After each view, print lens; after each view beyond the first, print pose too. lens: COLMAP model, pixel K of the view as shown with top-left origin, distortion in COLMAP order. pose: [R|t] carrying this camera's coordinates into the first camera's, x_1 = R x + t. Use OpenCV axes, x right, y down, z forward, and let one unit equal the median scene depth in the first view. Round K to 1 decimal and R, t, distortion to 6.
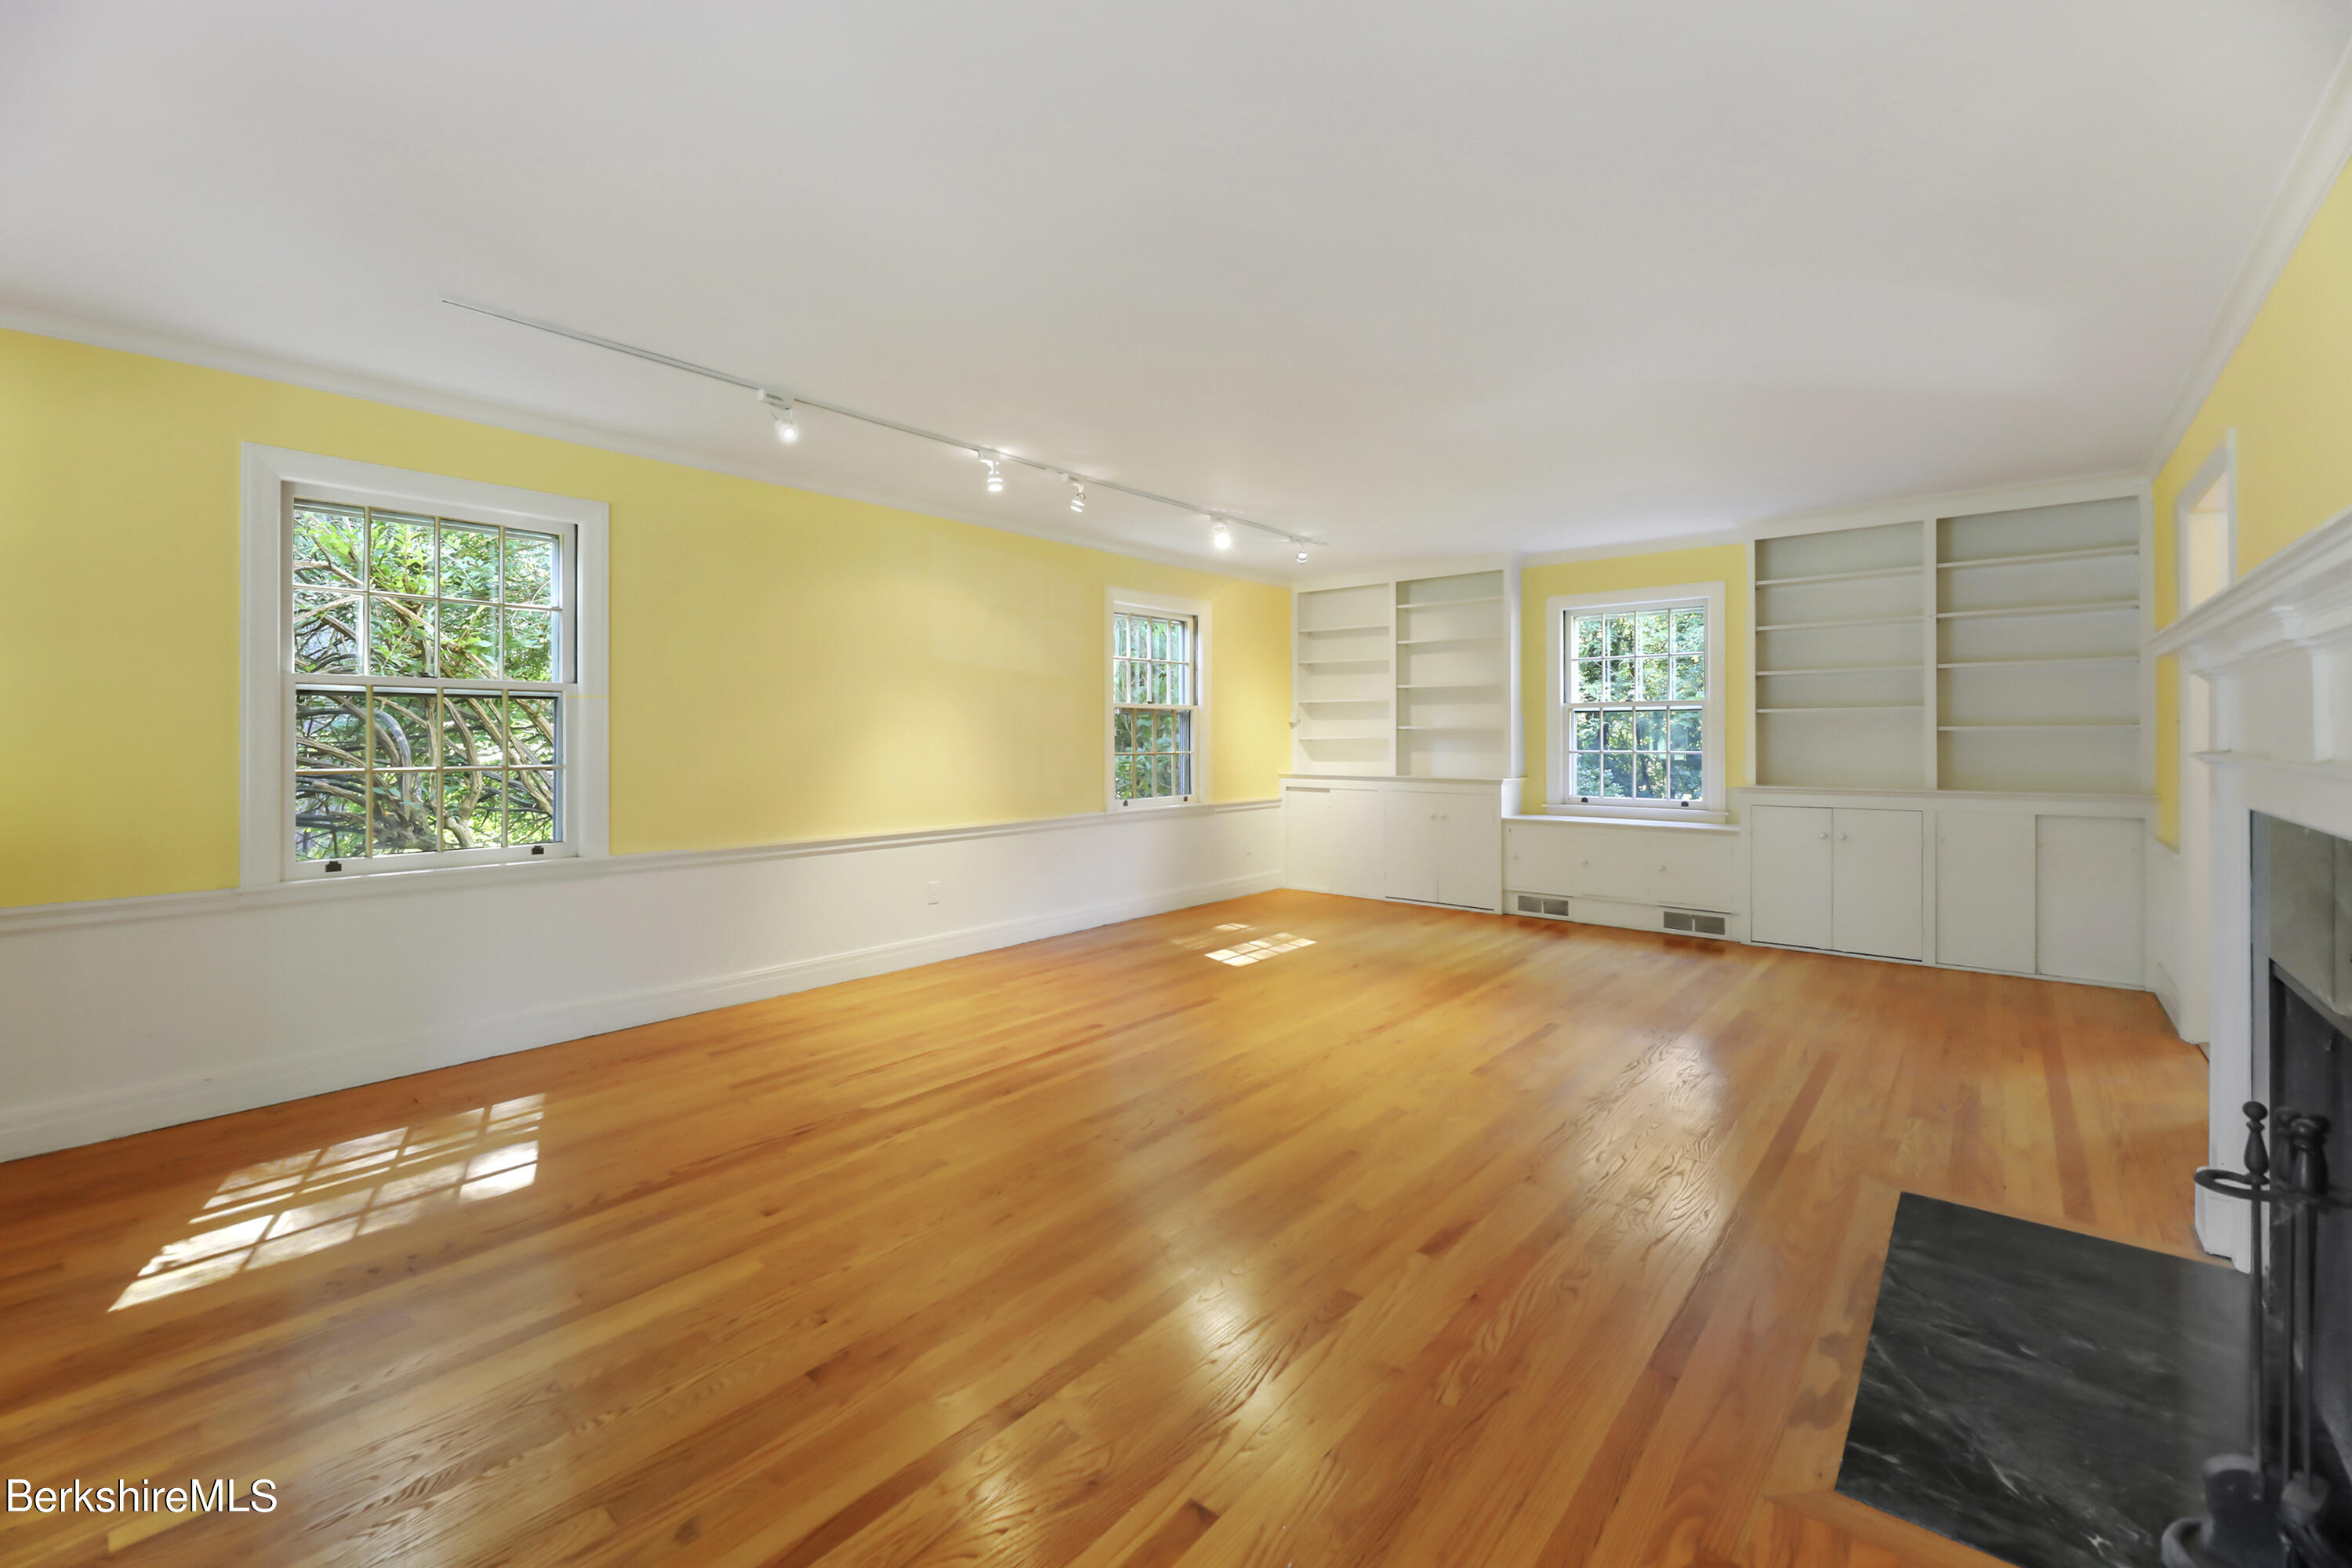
lens RADIAL K [[980.3, 0, 1168.1], [0, 980.3, 734.8], [0, 0, 1]] dist [-0.001748, -0.000601]
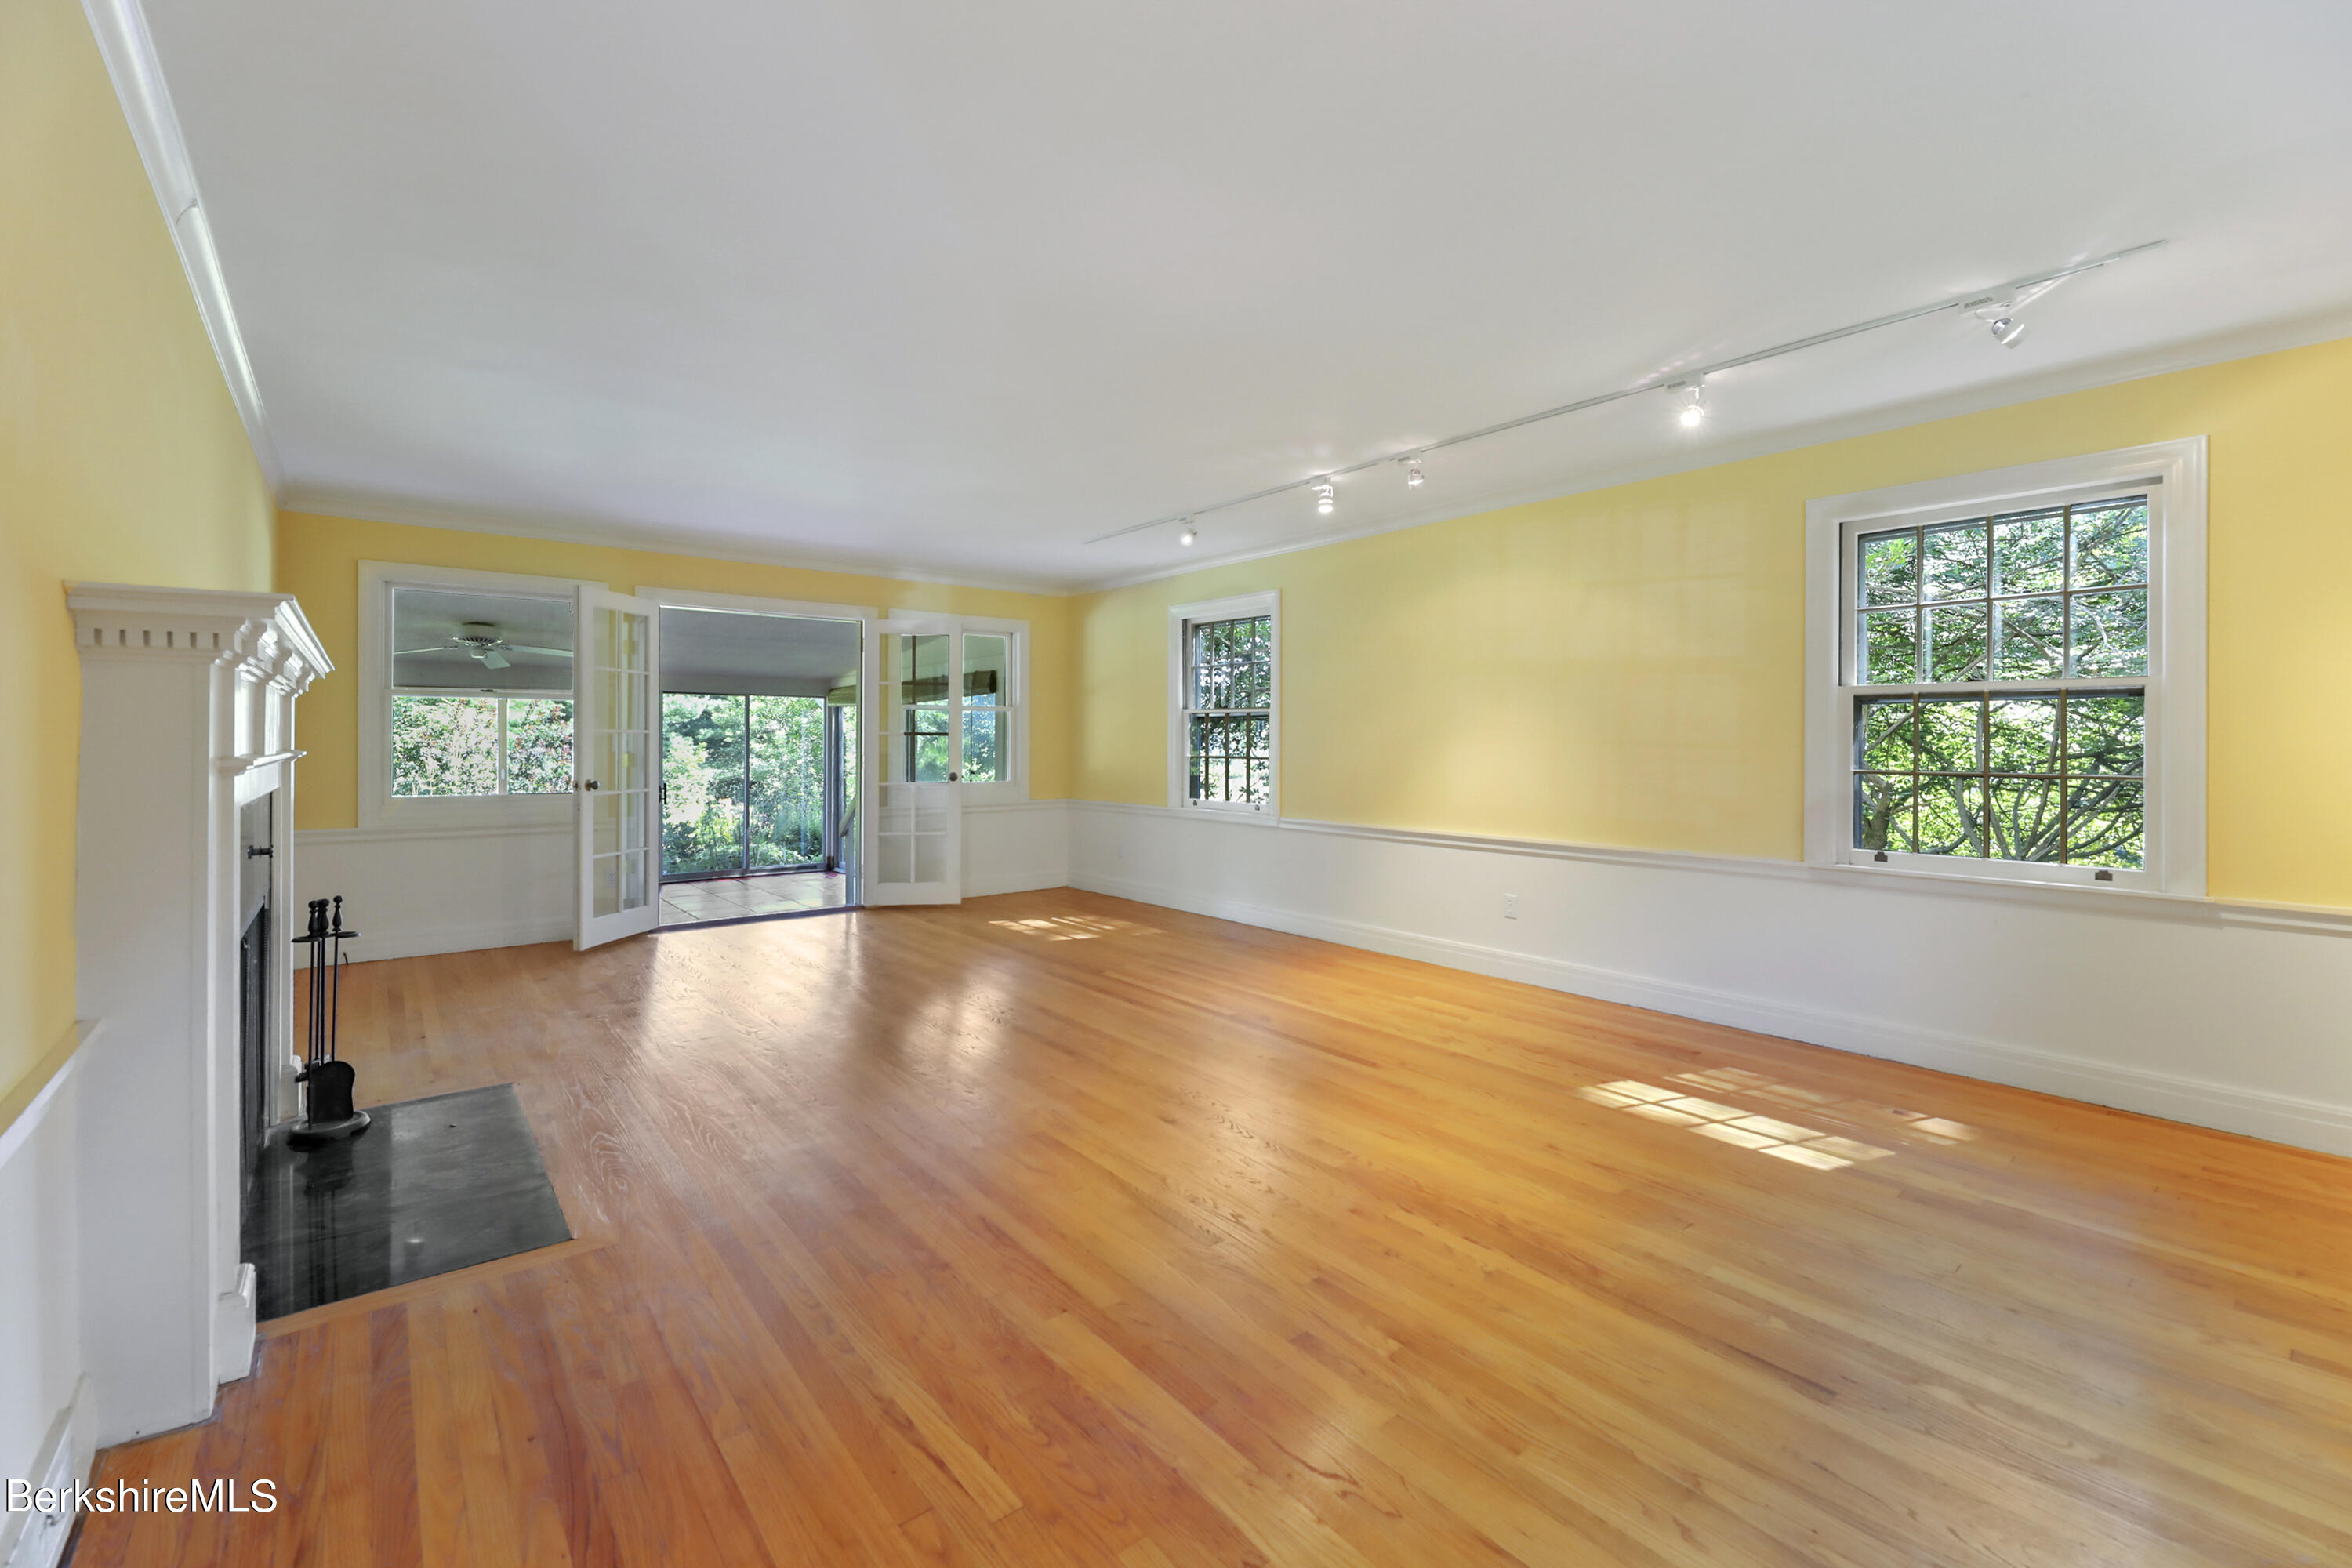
lens RADIAL K [[980.3, 0, 1168.1], [0, 980.3, 734.8], [0, 0, 1]] dist [-0.001748, -0.000601]
pose [[-0.185659, 0.003067, -0.982609, 0.756917], [-0.004701, 0.999981, 0.004009, -0.004208], [0.982603, 0.005363, -0.185641, 0.842192]]
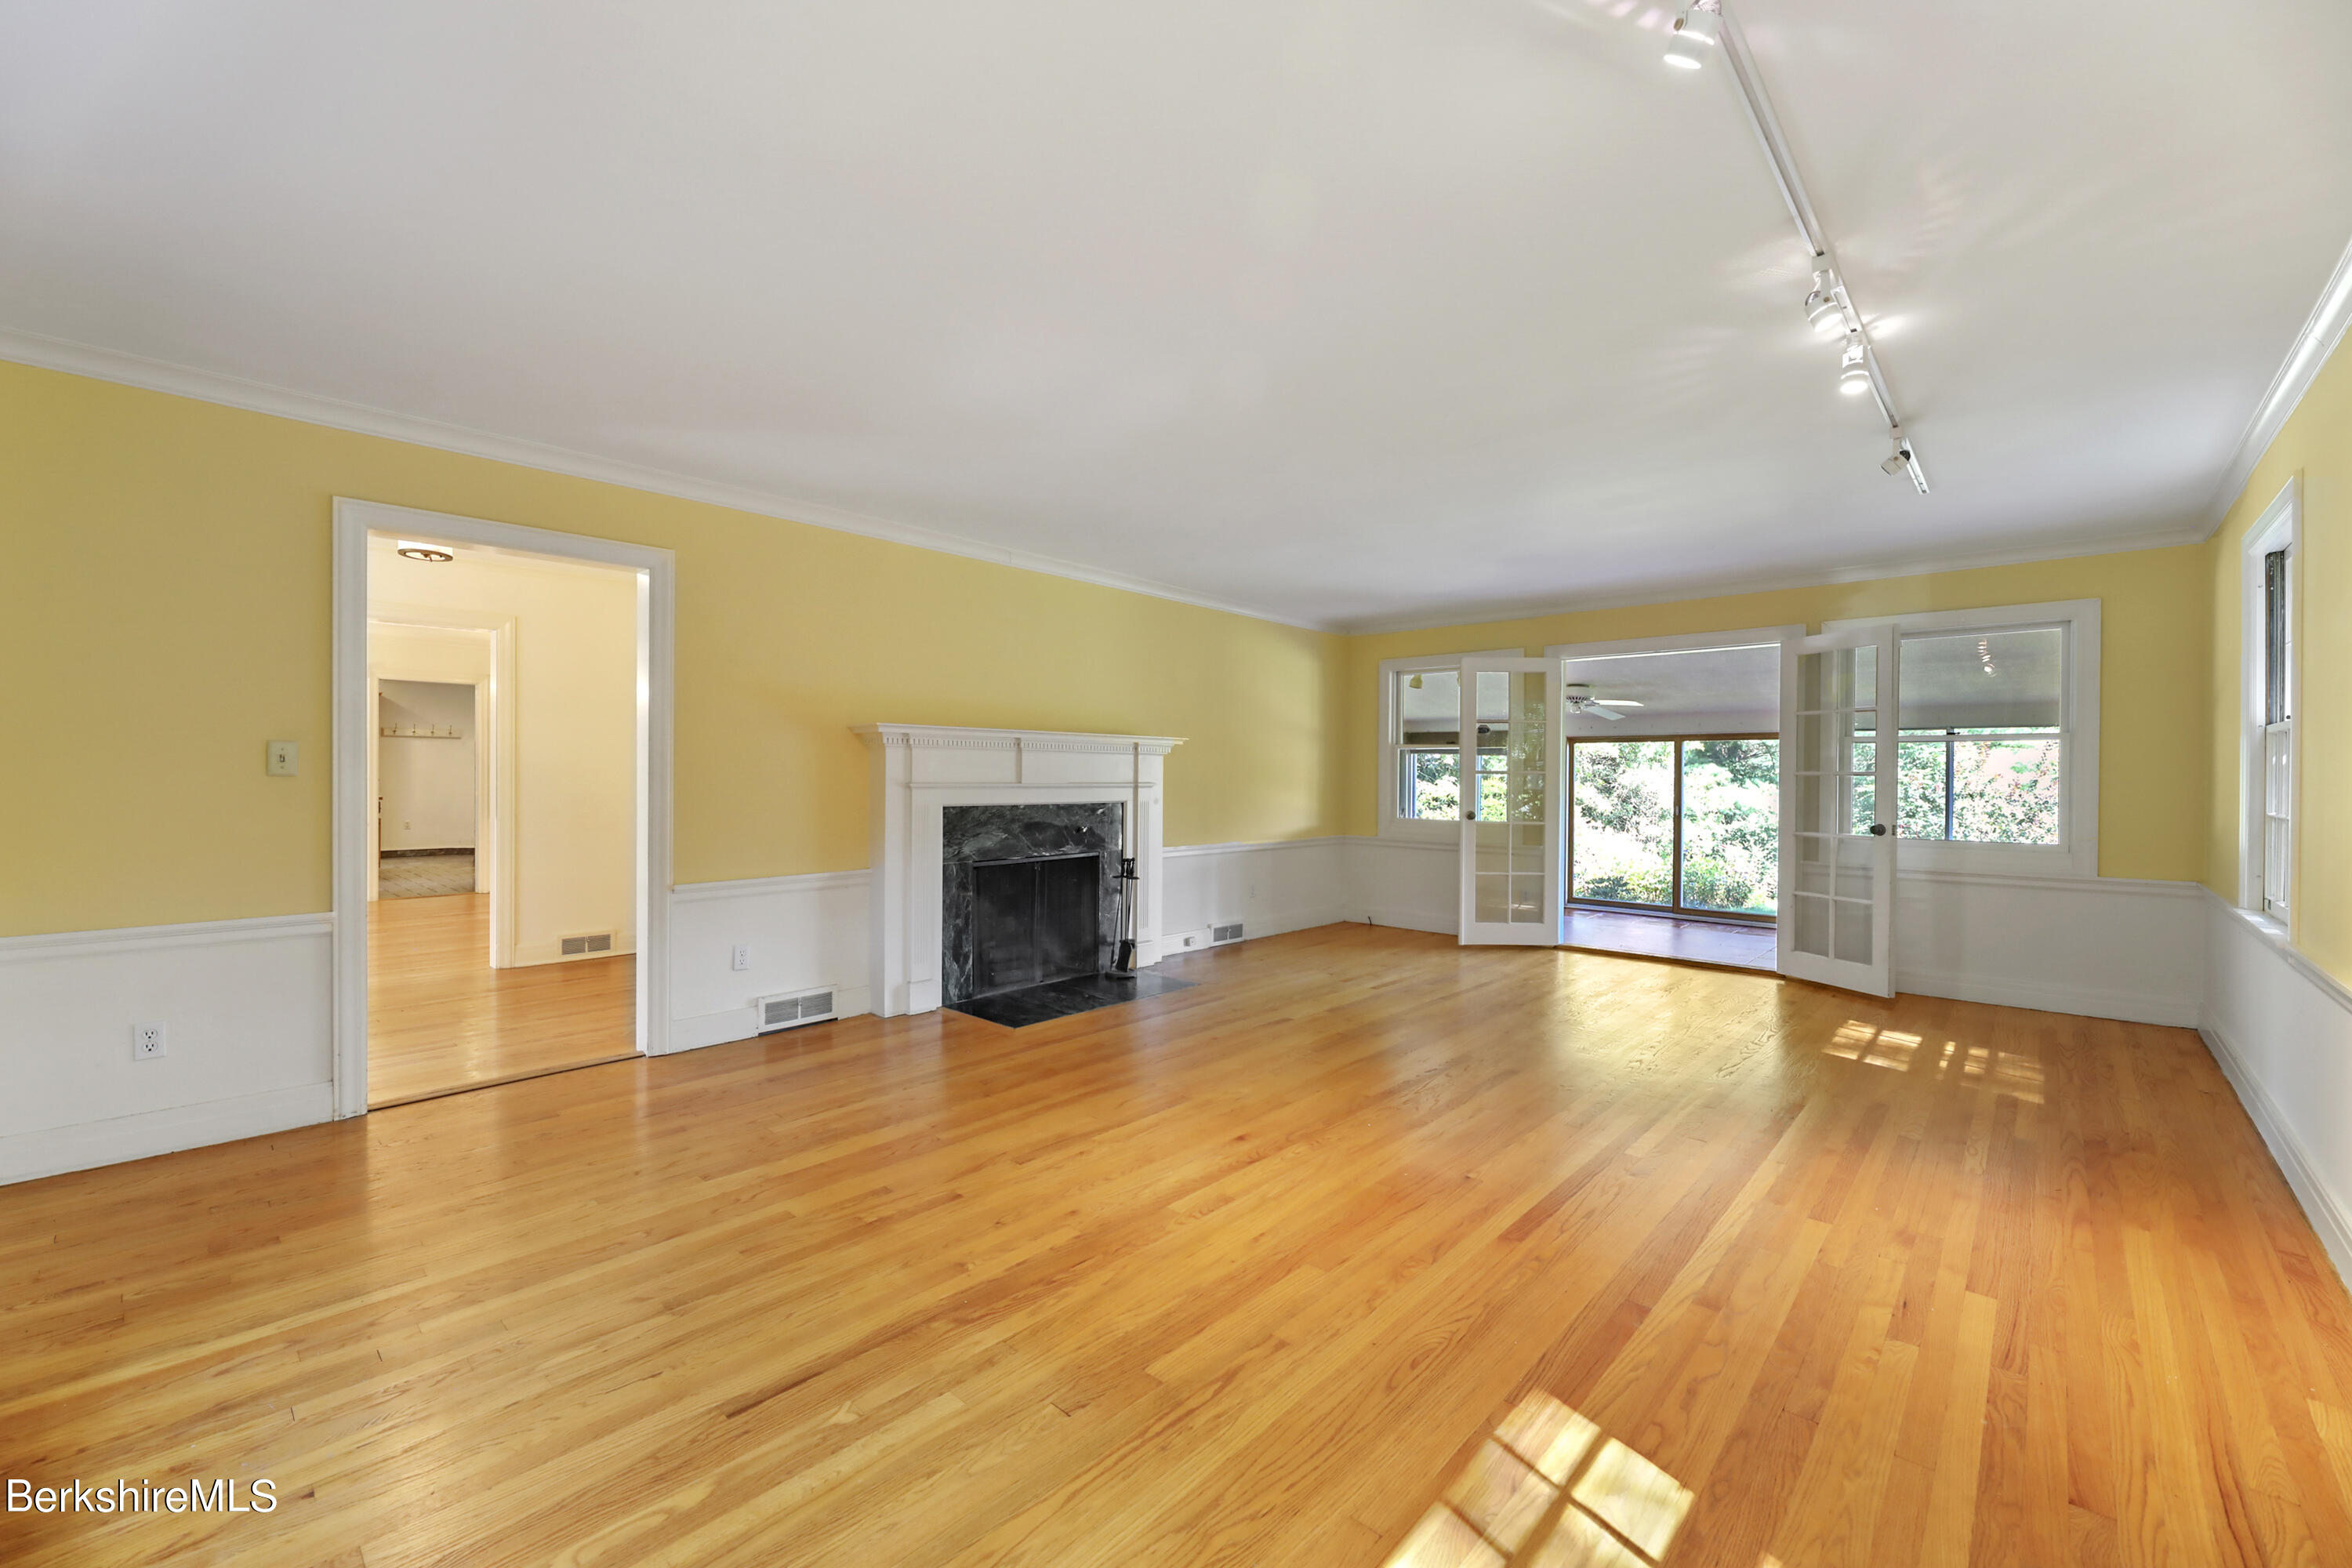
lens RADIAL K [[959.9, 0, 1154.6], [0, 959.9, 774.0], [0, 0, 1]] dist [-0.001113, -0.001493]
pose [[-0.998916, 0.000567, 0.046546, 0.204949], [0.000816, 0.999985, 0.005344, -0.004603], [-0.046542, 0.005376, -0.998902, 1.347852]]
